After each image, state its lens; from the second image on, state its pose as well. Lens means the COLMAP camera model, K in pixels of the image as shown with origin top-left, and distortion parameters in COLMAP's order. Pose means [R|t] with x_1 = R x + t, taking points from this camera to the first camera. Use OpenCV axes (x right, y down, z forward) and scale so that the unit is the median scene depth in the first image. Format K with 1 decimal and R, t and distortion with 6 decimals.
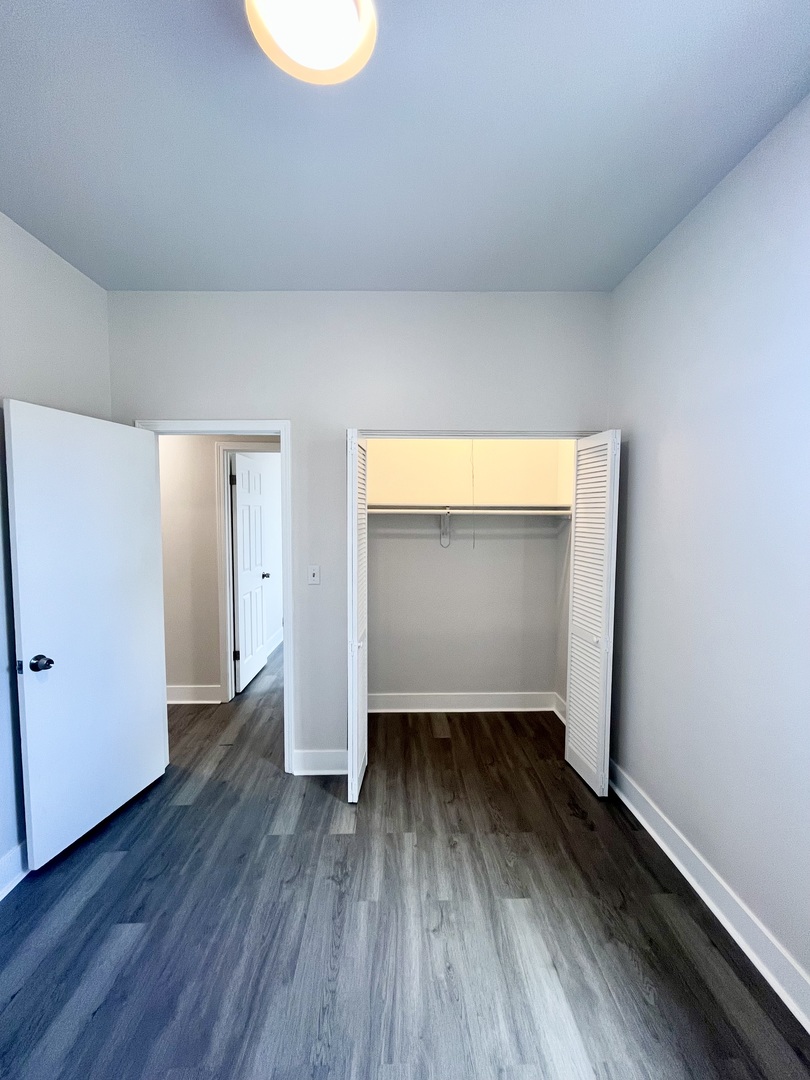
lens RADIAL K [[440.3, 0, 405.0], [0, 440.3, 540.0], [0, 0, 1]] dist [-0.000919, -0.000085]
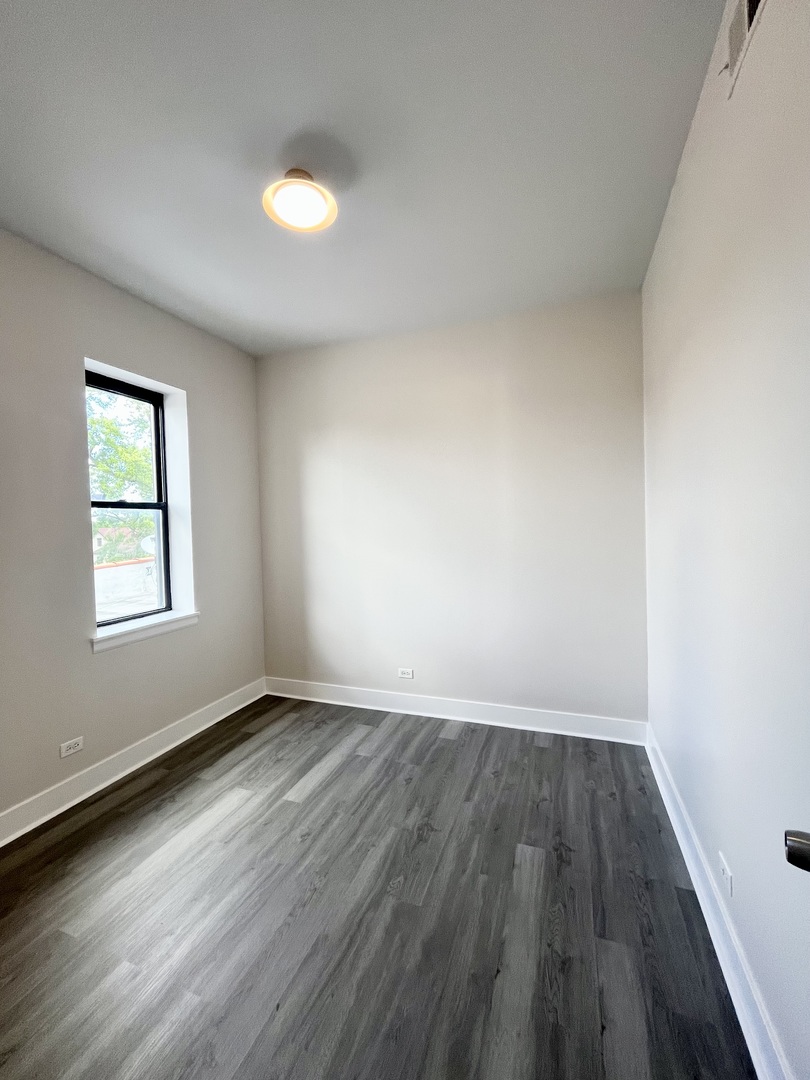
lens RADIAL K [[440.3, 0, 405.0], [0, 440.3, 540.0], [0, 0, 1]] dist [-0.000919, -0.000085]
pose [[-0.928143, 0.017138, 0.371828, -0.842025], [0.051849, 0.995153, 0.083557, 0.002614], [-0.368594, 0.096832, -0.924533, 1.789009]]
